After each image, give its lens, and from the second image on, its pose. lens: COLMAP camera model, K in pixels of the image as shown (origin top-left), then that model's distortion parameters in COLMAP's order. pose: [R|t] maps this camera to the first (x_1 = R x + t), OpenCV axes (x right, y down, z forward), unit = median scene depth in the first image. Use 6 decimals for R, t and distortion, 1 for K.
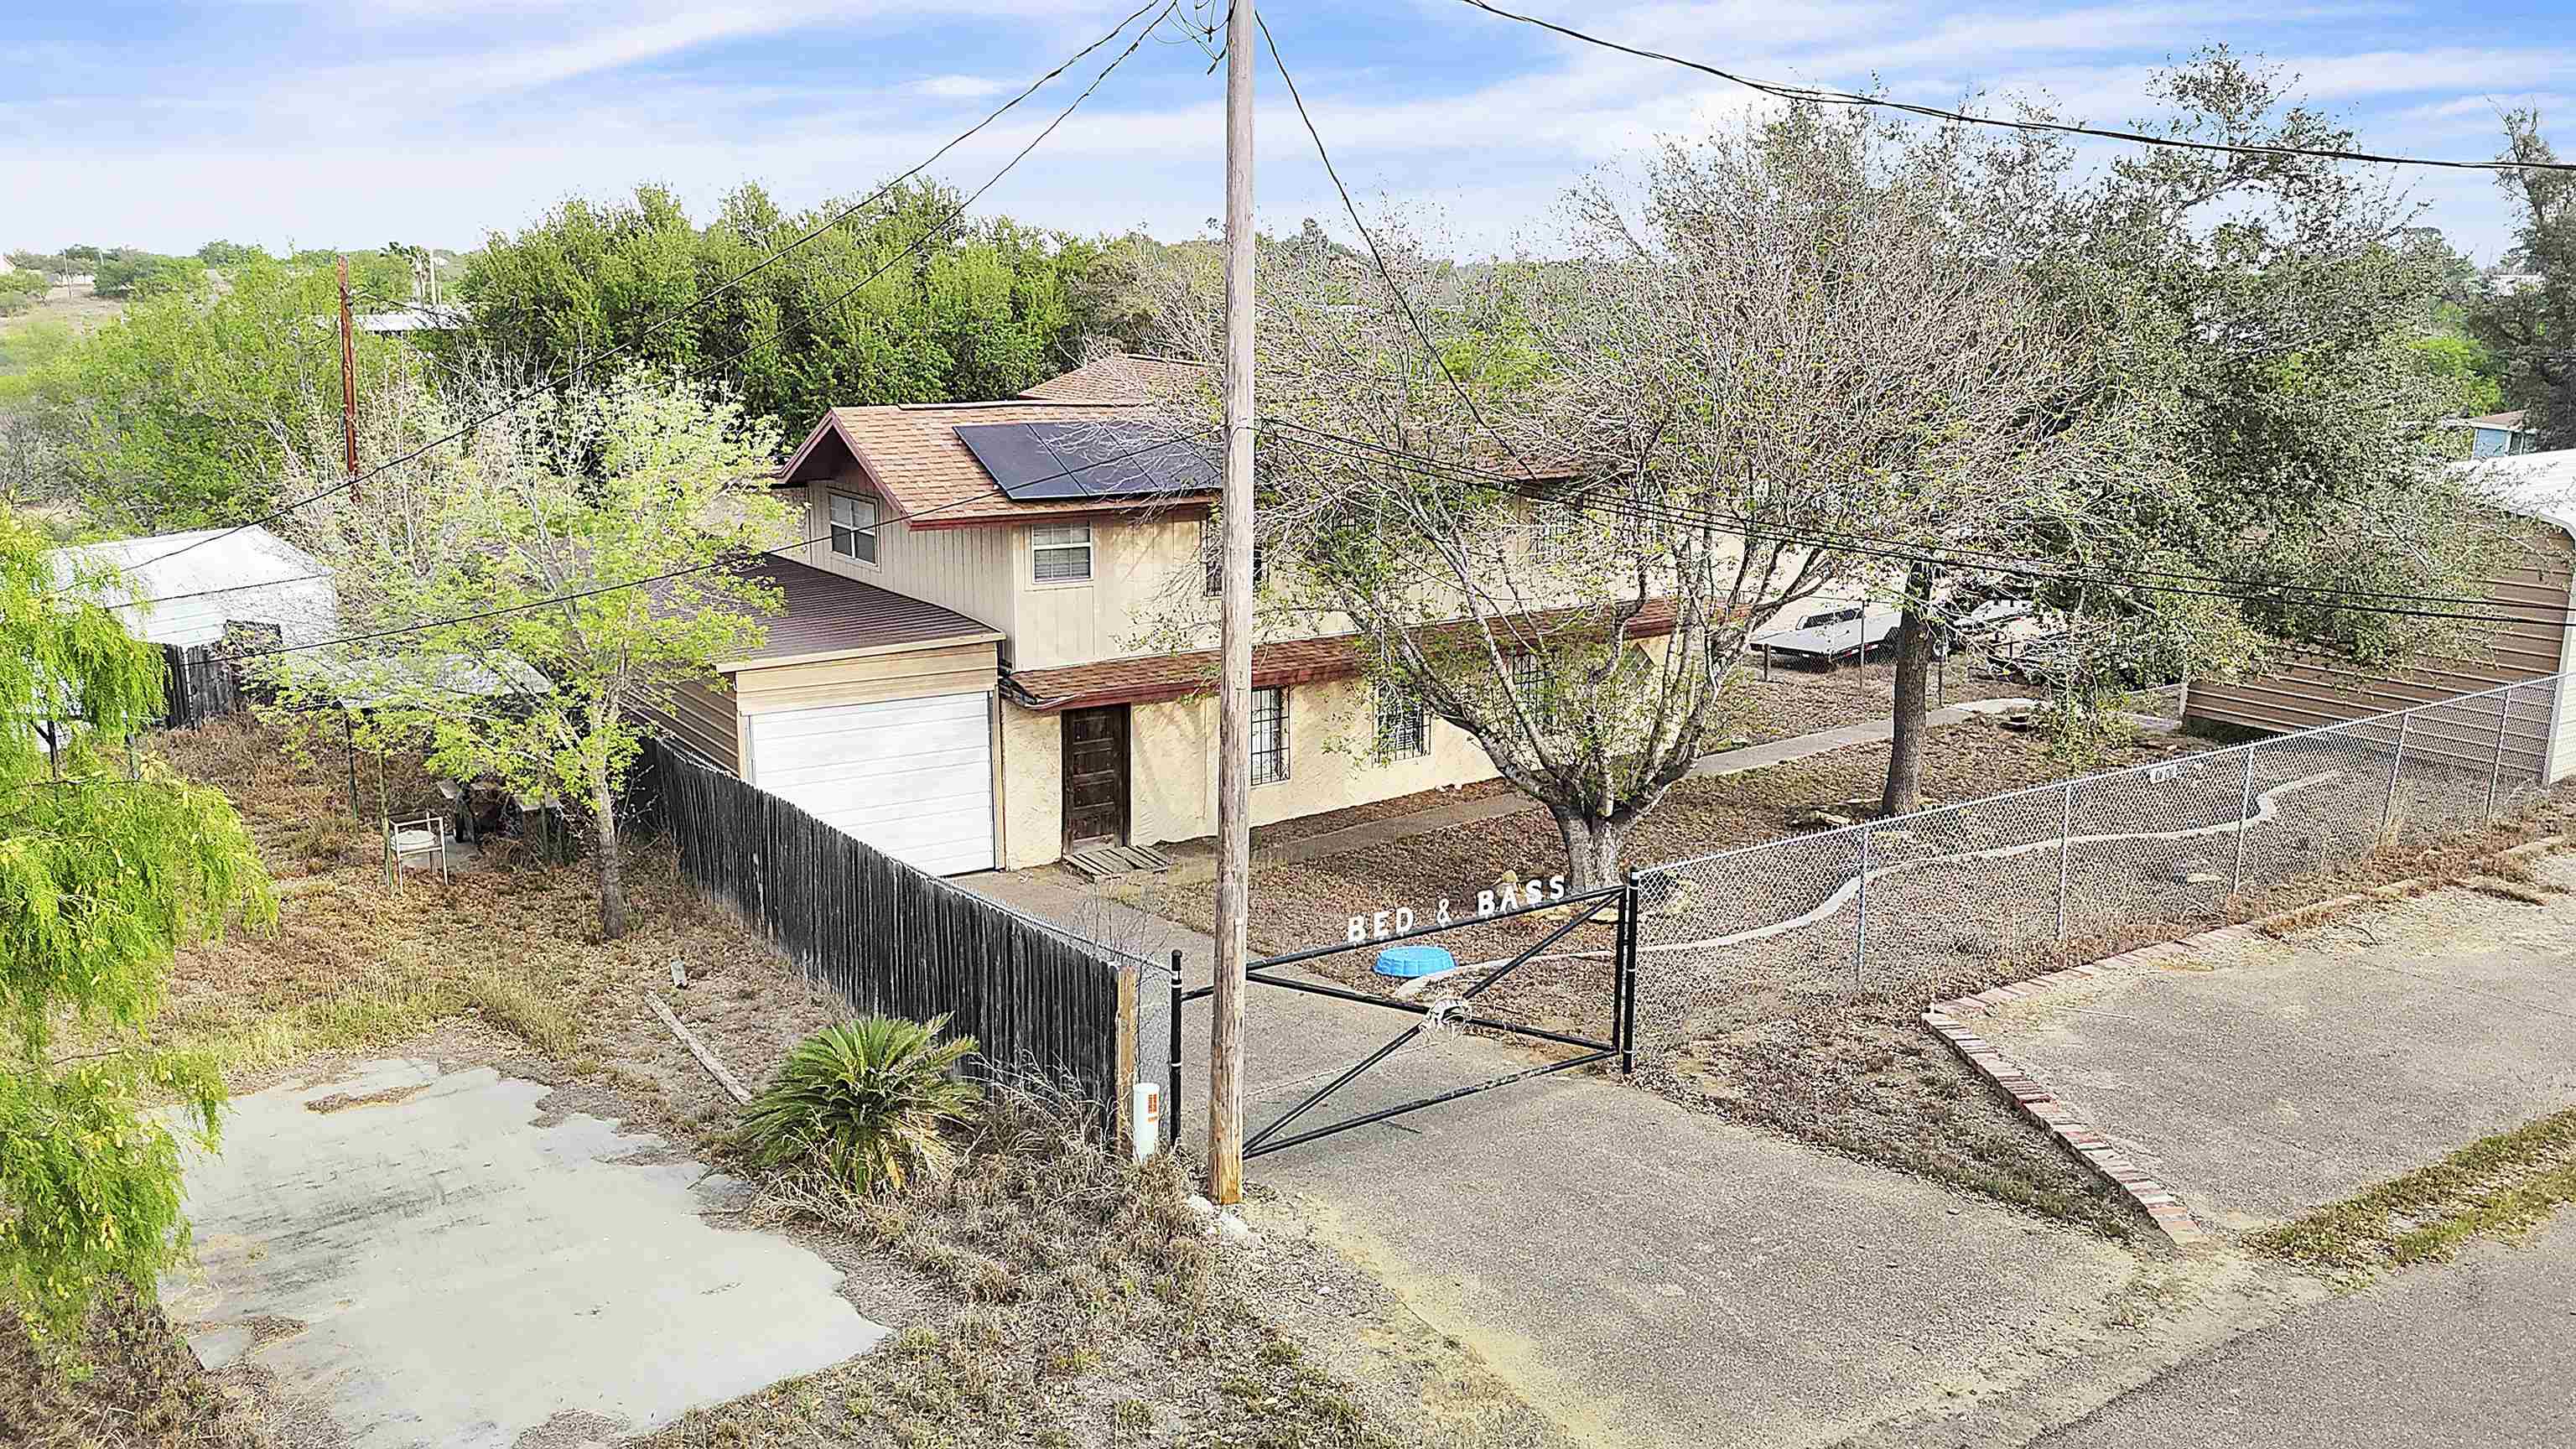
lens RADIAL K [[1937.1, 0, 1274.1], [0, 1937.1, 710.8], [0, 0, 1]] dist [0.074277, -0.047891]
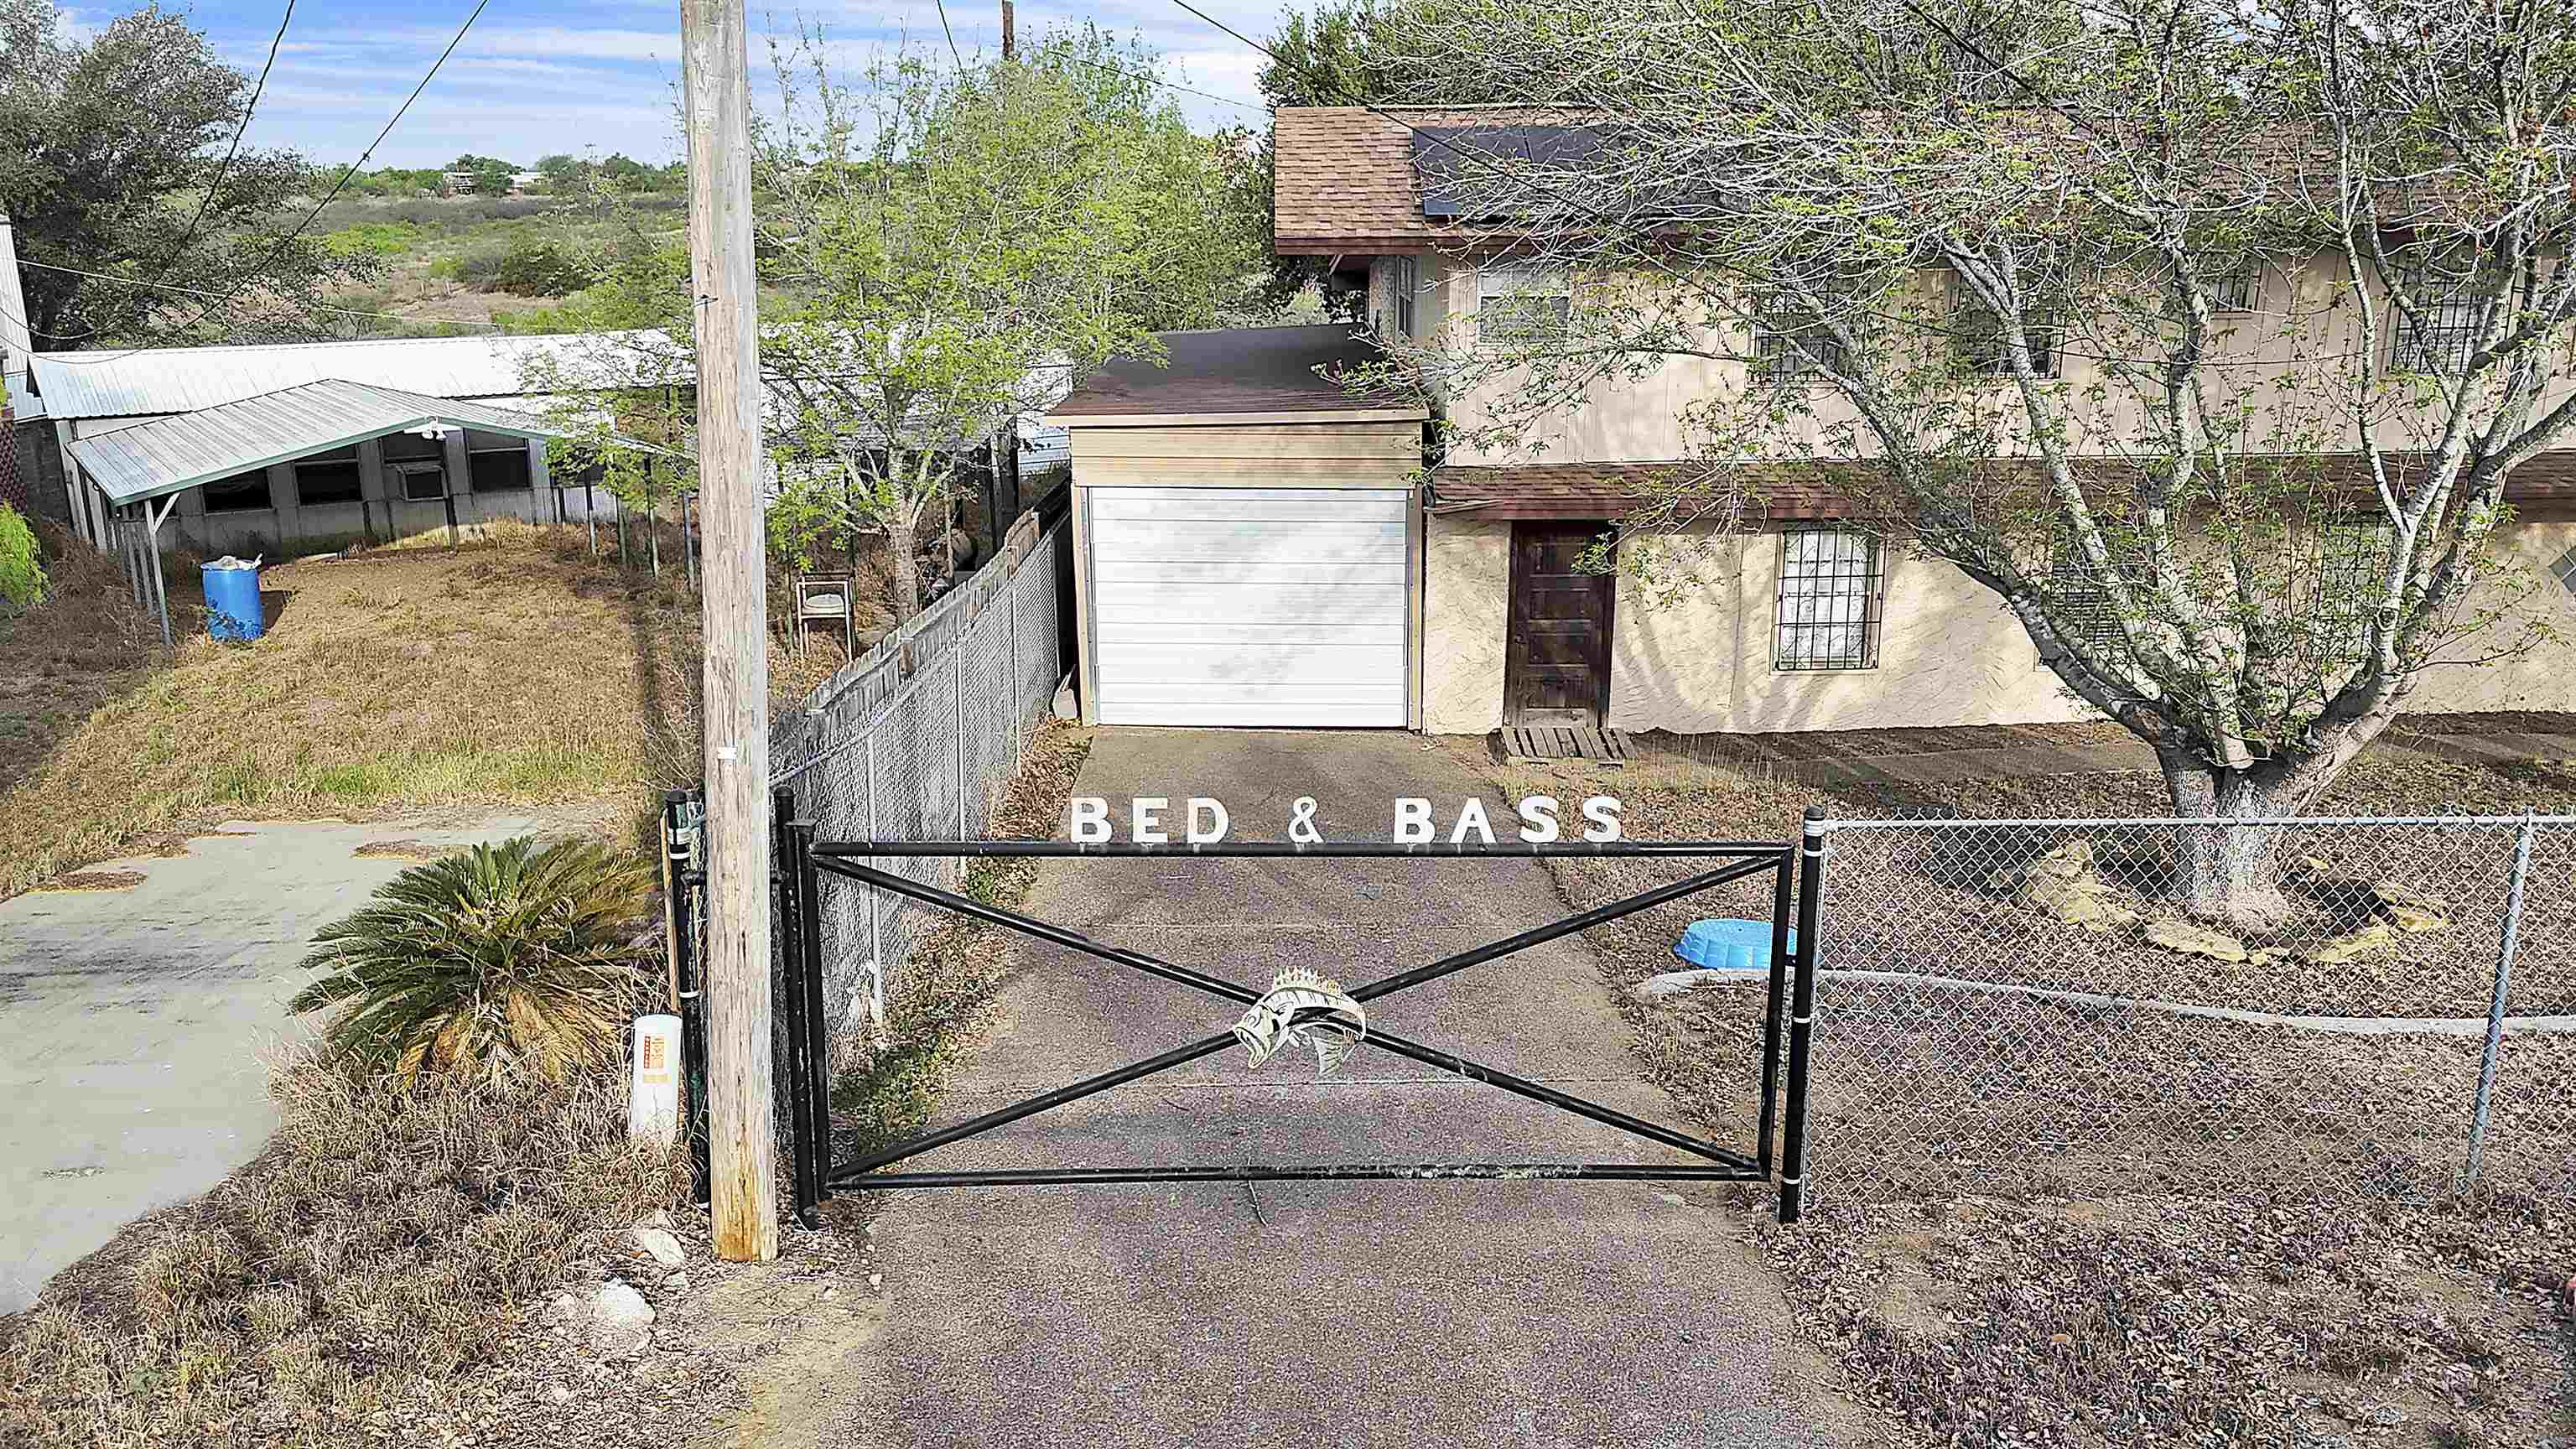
lens RADIAL K [[1937.1, 0, 1265.7], [0, 1937.1, 741.7], [0, 0, 1]] dist [0.074277, -0.047891]
pose [[0.843629, 0.140886, -0.518113, 0.307555], [-0.107613, 0.989748, 0.093911, 0.032032], [0.526032, -0.023470, 0.850141, 0.502104]]
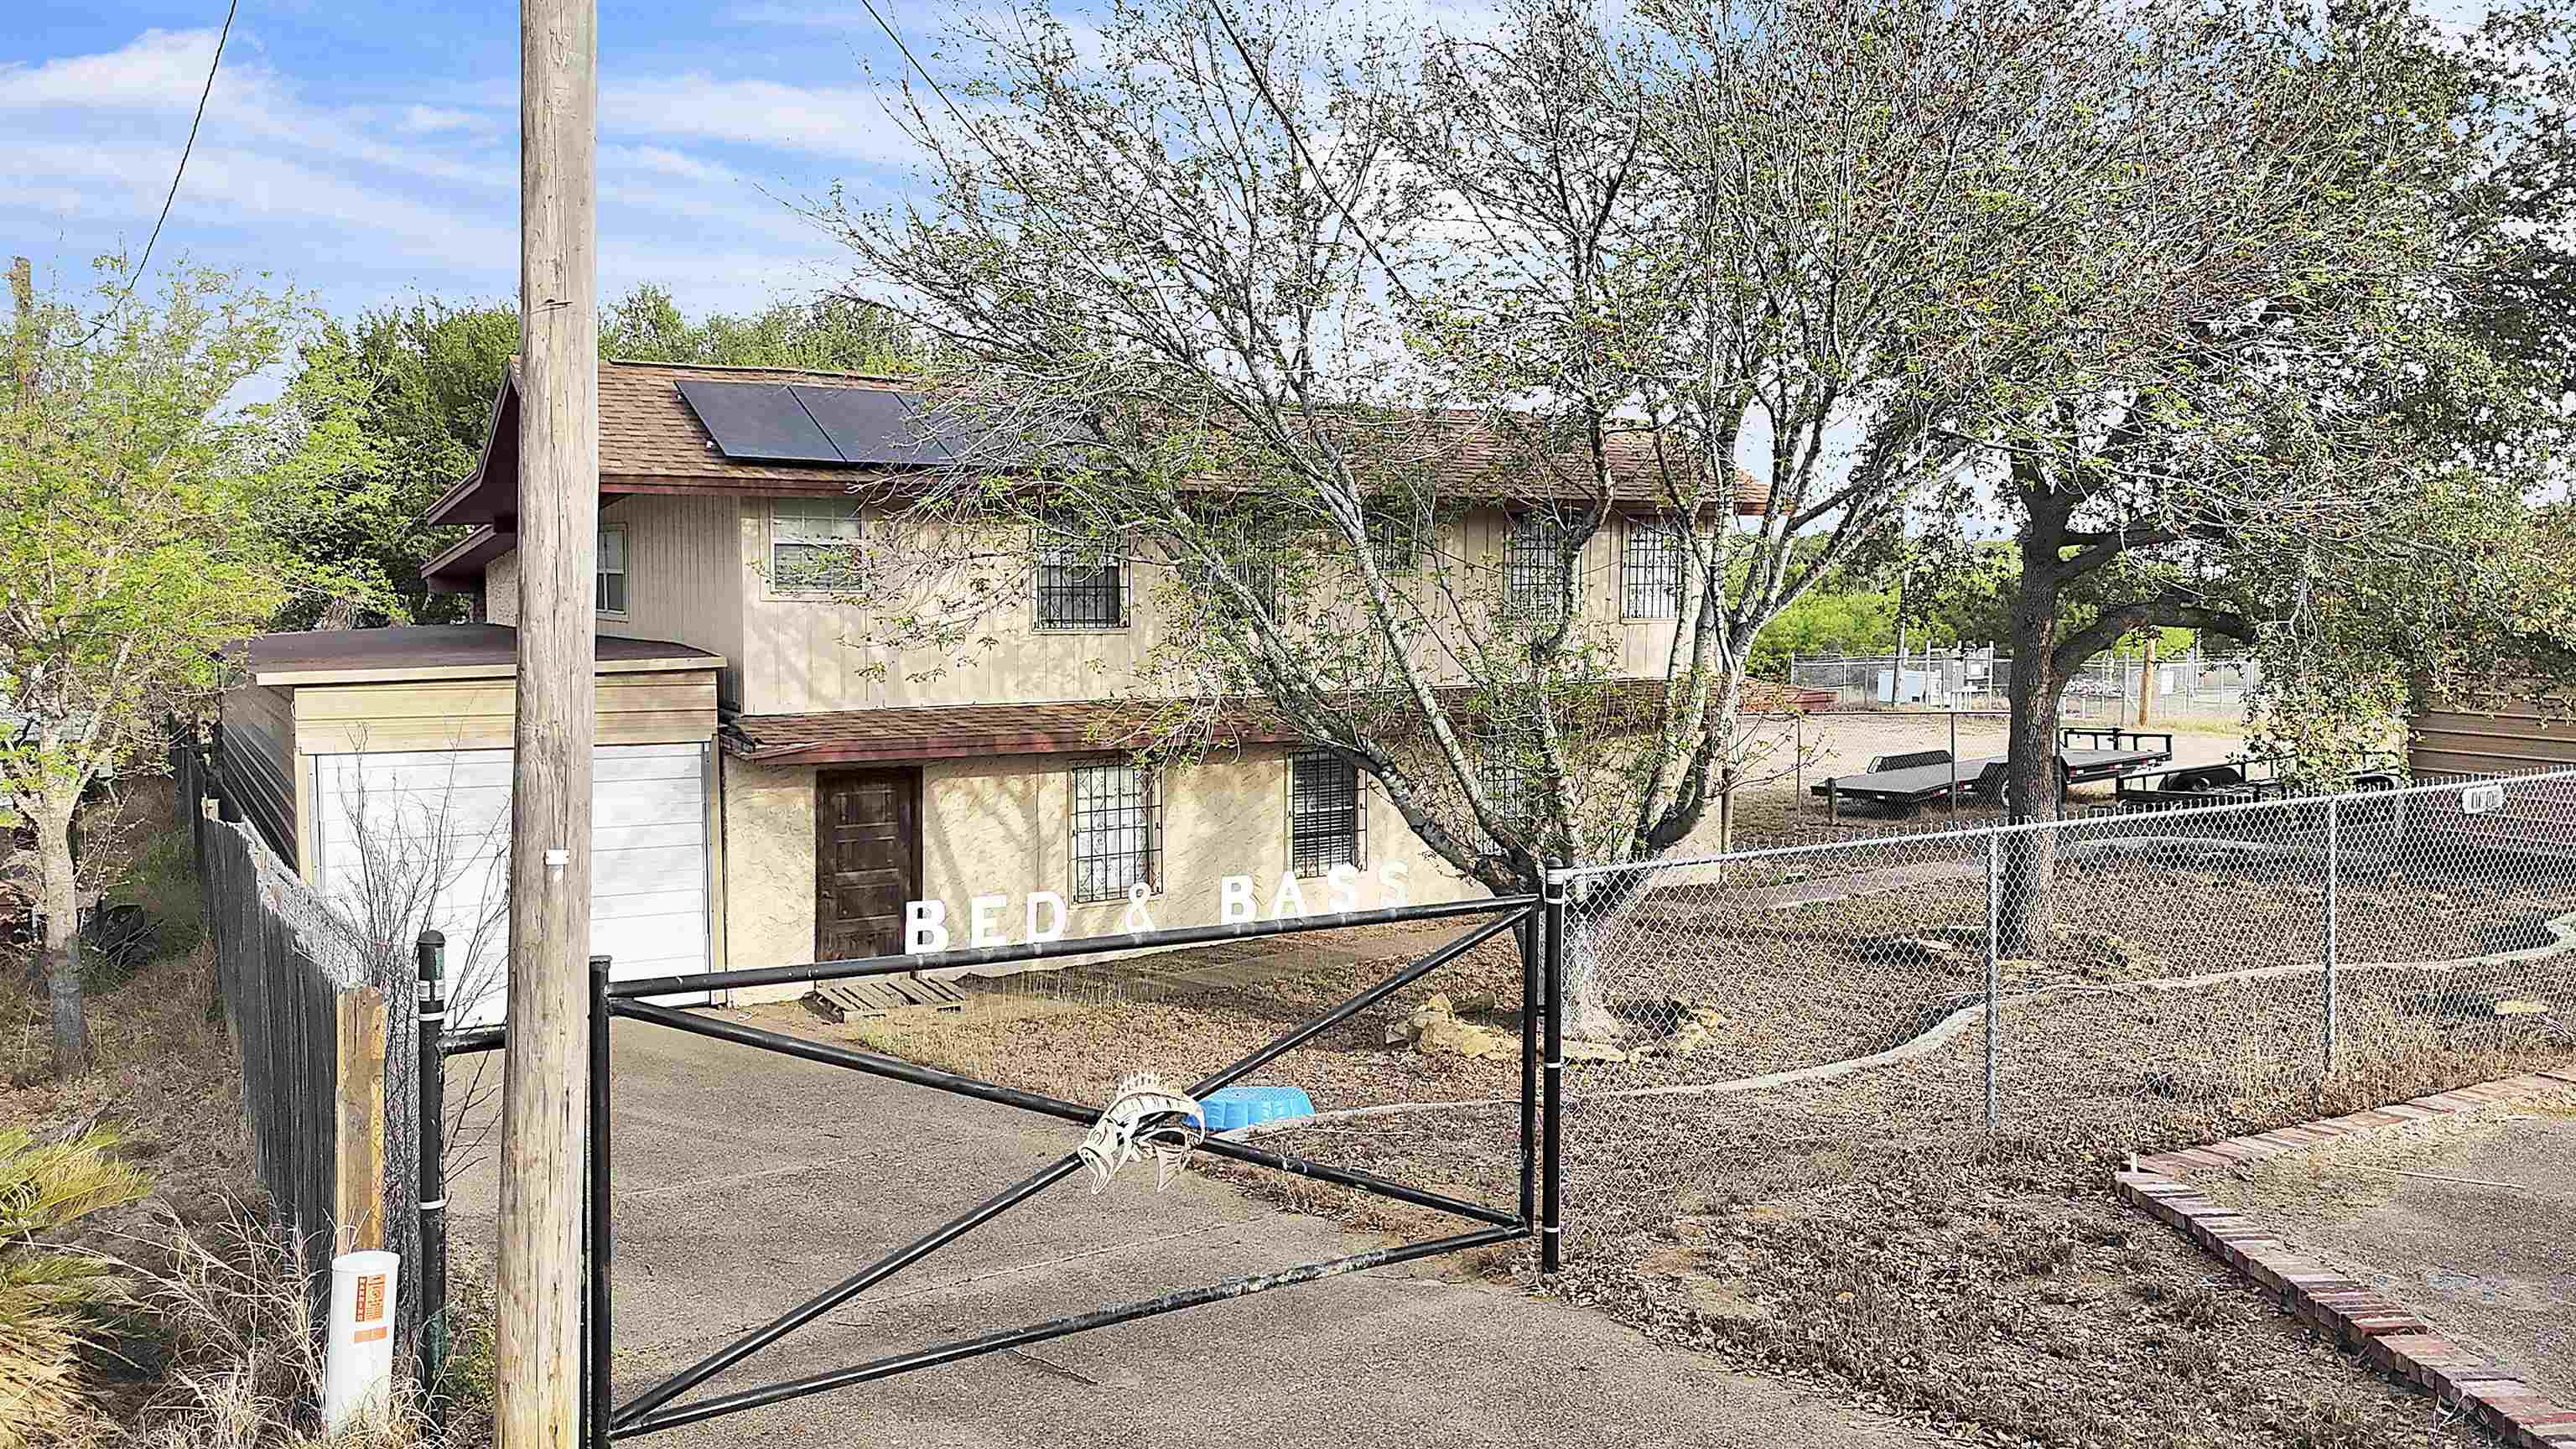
lens RADIAL K [[1937.1, 0, 1288.4], [0, 1937.1, 730.2], [0, 0, 1]] dist [0.074277, -0.047891]
pose [[0.999559, 0.004704, -0.029317, 0.125024], [-0.008376, 0.991940, -0.126428, 0.108167], [0.028486, 0.126618, 0.991542, 0.461109]]
